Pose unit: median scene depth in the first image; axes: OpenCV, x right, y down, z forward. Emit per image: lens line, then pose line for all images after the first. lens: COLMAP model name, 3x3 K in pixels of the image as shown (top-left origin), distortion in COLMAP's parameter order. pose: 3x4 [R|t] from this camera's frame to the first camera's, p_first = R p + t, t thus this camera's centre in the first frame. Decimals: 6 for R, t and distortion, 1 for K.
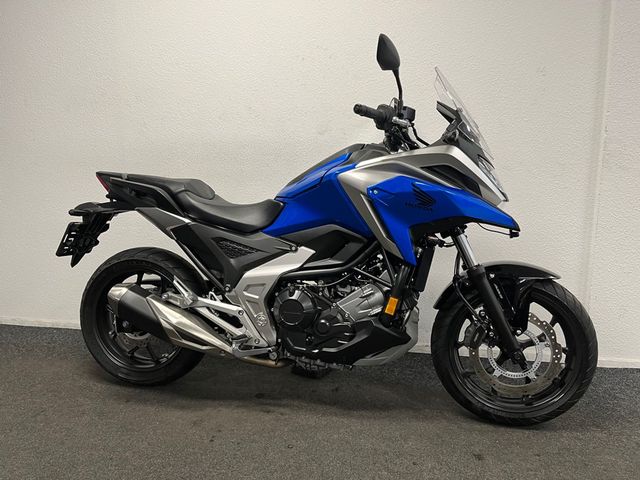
lens RADIAL K [[475.3, 0, 324.2], [0, 475.3, 243.5], [0, 0, 1]] dist [0.076201, -0.108317]
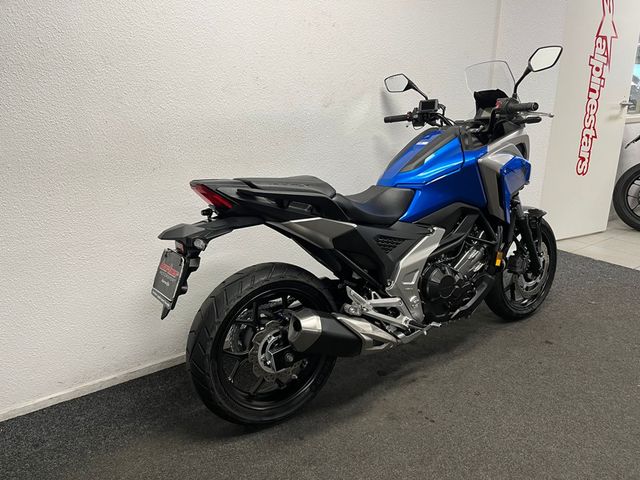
lens RADIAL K [[475.3, 0, 324.2], [0, 475.3, 243.5], [0, 0, 1]] dist [0.076201, -0.108317]
pose [[0.709979, -0.224252, 0.667563, -0.953405], [0.123437, 0.972896, 0.195541, -0.199958], [-0.693320, -0.056428, 0.718417, 0.386998]]
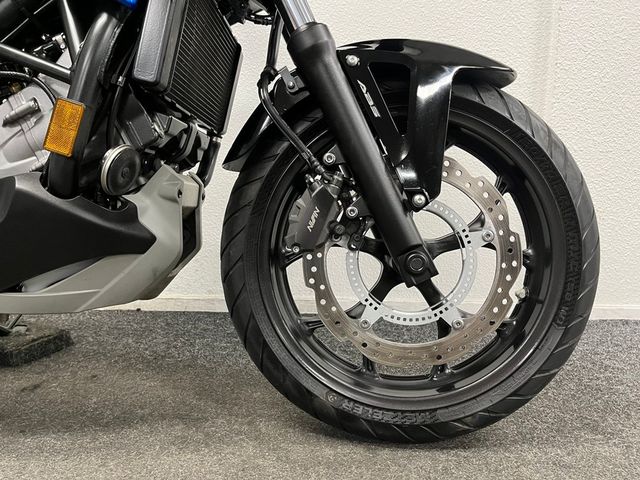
lens RADIAL K [[476.1, 0, 320.0], [0, 476.1, 240.0], [0, 0, 1]] dist [0.077565, -0.110967]
pose [[0.986803, -0.010901, 0.161556, 0.244815], [0.012813, 0.999860, -0.010798, 0.203031], [-0.161416, 0.012726, 0.986804, 0.589405]]
